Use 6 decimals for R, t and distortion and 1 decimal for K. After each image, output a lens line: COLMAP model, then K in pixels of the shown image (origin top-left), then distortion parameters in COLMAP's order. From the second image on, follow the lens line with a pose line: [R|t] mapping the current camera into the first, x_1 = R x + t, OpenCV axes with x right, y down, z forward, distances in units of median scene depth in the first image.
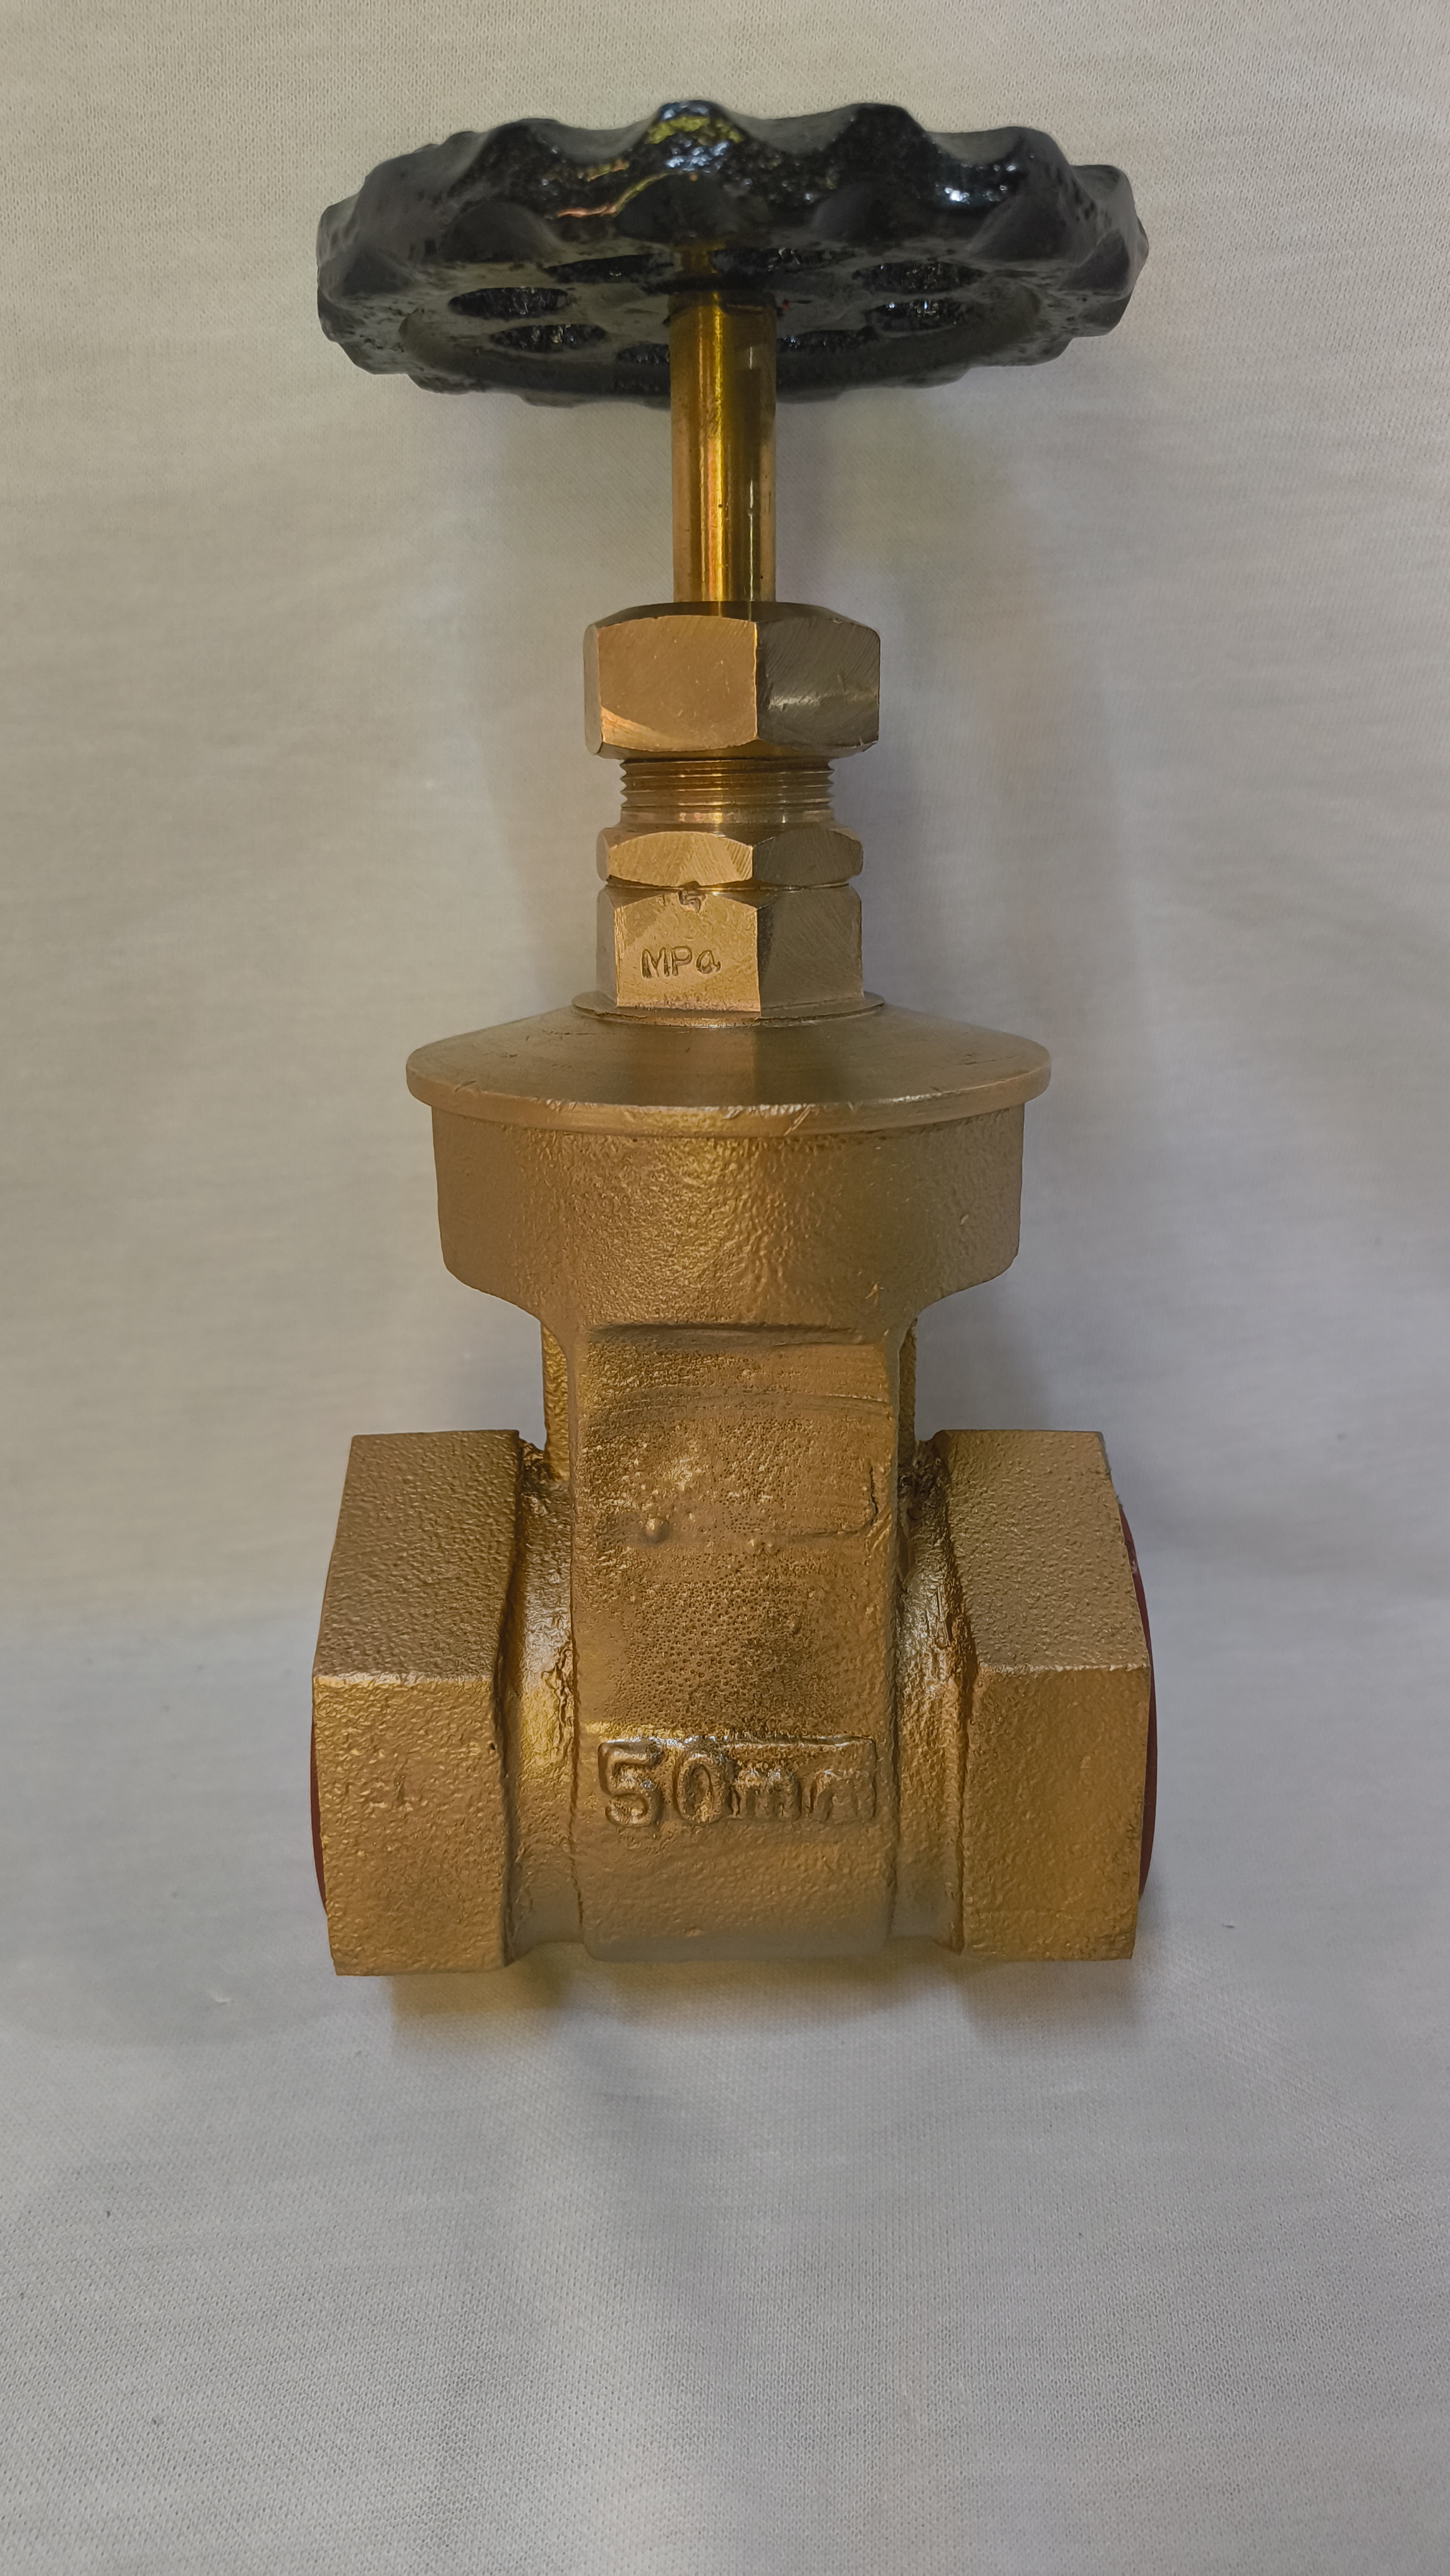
lens RADIAL K [[1761.7, 0, 793.5], [0, 1761.7, 1285.3], [0, 0, 1]] dist [-0.001285, -0.004039]
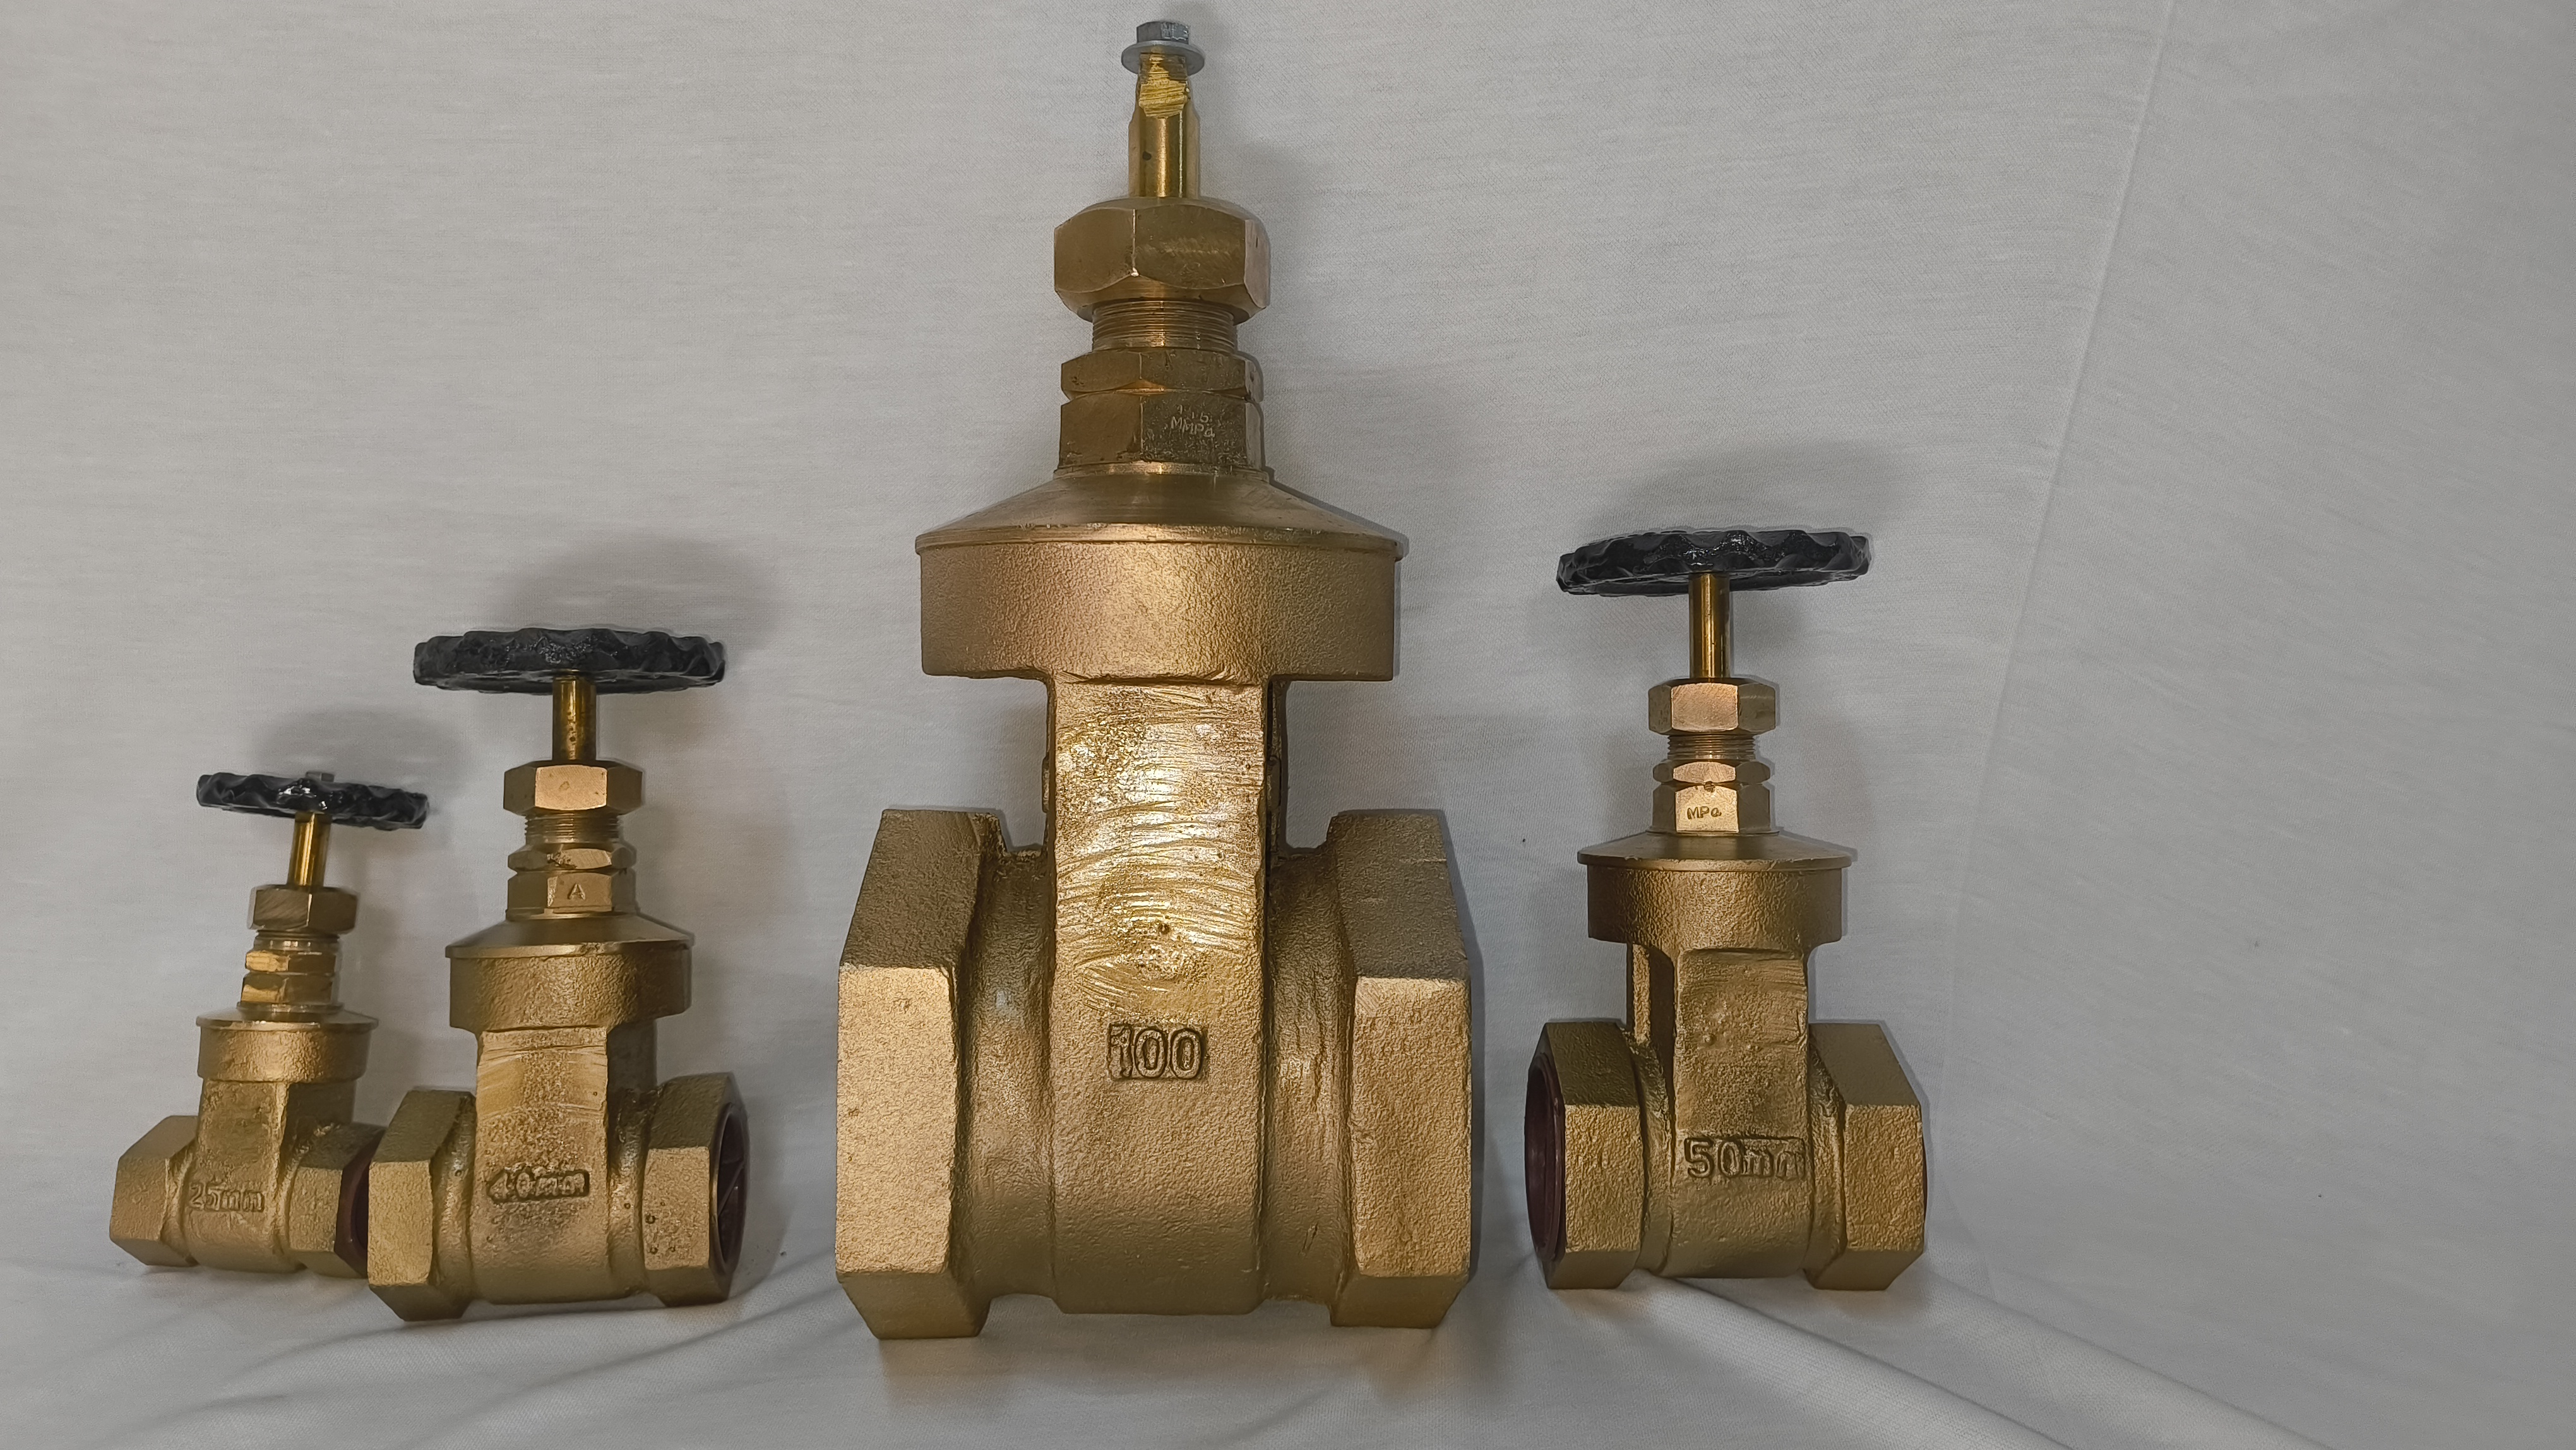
lens RADIAL K [[1737.4, 0, 1285.0], [0, 1737.4, 702.4], [0, 0, 1]] dist [0.004486, -0.002961]
pose [[0.999695, 0.002306, -0.024600, -0.588774], [-0.010009, 0.948079, -0.317878, 0.452860], [0.022590, 0.318028, 0.947812, -1.387508]]
